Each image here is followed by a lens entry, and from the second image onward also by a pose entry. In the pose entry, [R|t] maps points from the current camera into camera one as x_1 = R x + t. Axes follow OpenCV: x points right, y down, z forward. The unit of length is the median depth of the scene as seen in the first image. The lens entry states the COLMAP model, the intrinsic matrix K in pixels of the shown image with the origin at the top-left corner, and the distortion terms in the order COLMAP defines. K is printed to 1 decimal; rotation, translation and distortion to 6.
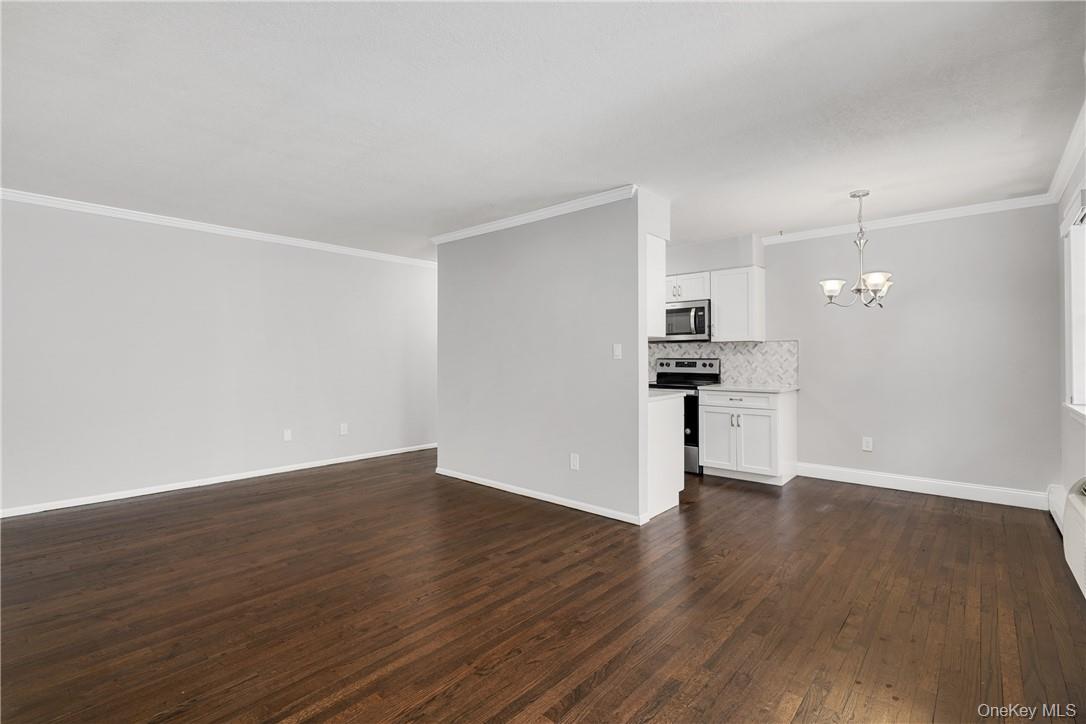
lens RADIAL K [[492.7, 0, 545.6], [0, 492.7, 353.0], [0, 0, 1]] dist [0.003515, 0.001073]
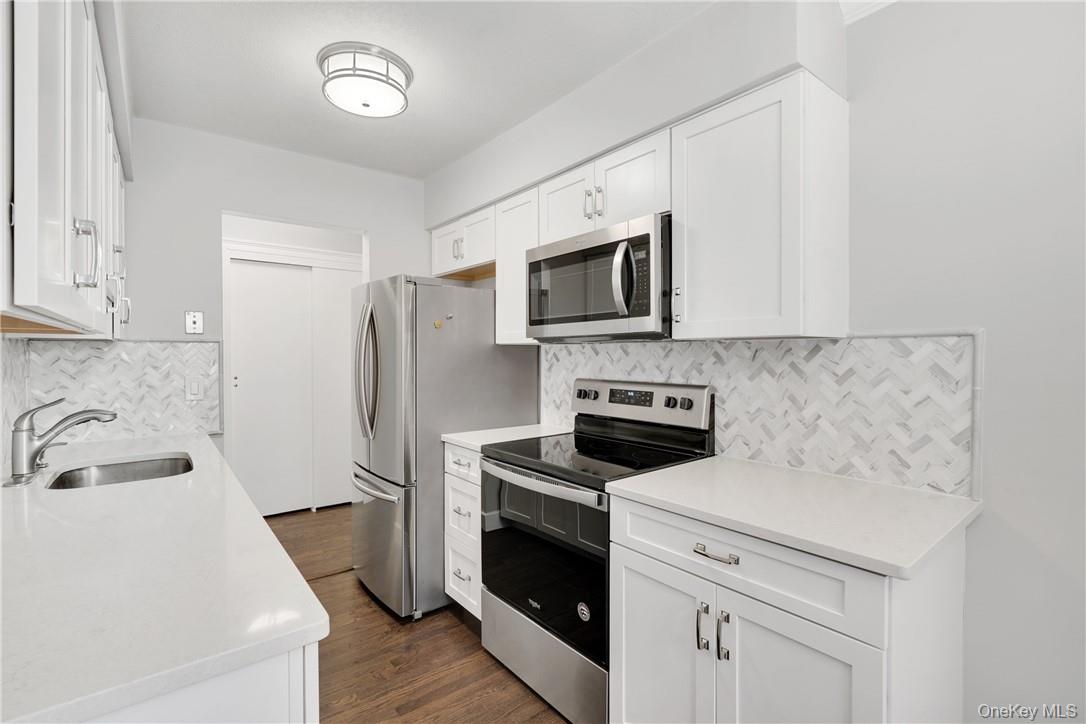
lens RADIAL K [[492.7, 0, 540.0], [0, 492.7, 358.1], [0, 0, 1]] dist [0.003515, 0.001073]
pose [[0.983768, 0.003223, -0.179414, 0.305434], [-0.000353, 0.999872, 0.016026, -0.015324], [0.179443, -0.015703, 0.983643, 0.648023]]
